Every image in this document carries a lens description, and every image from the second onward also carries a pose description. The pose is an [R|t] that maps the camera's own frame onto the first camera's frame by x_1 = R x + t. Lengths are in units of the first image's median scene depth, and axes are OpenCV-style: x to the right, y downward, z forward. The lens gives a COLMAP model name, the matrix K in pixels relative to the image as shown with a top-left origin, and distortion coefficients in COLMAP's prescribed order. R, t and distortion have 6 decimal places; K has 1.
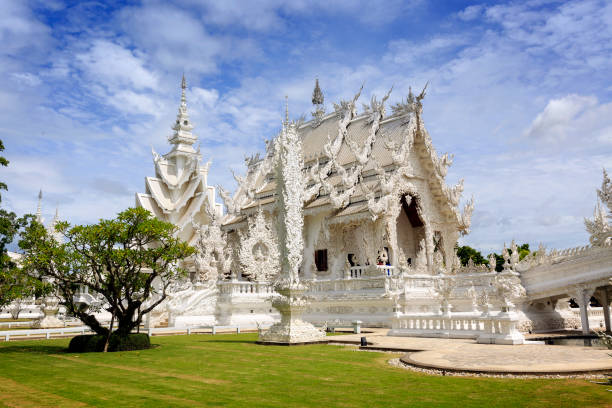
lens RADIAL K [[527.7, 0, 270.5], [0, 527.7, 186.2], [0, 0, 1]] dist [0.003404, -0.003820]
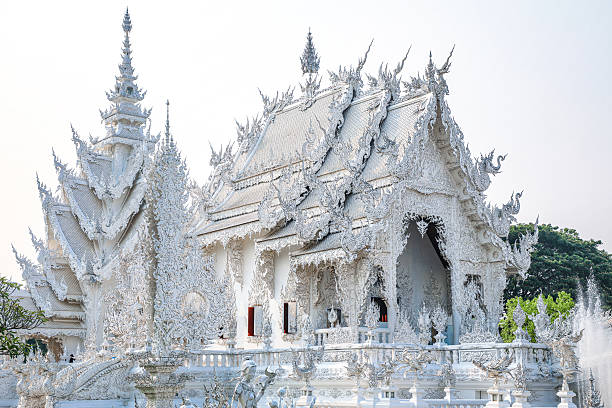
lens RADIAL K [[965.3, 0, 310.8], [0, 965.3, 201.9], [0, 0, 1]] dist [0.242650, 0.029089]
pose [[0.998321, -0.000097, -0.057916, 0.188159], [0.002219, 0.999328, 0.036583, -0.050028], [0.057874, -0.036651, 0.997651, -0.210326]]
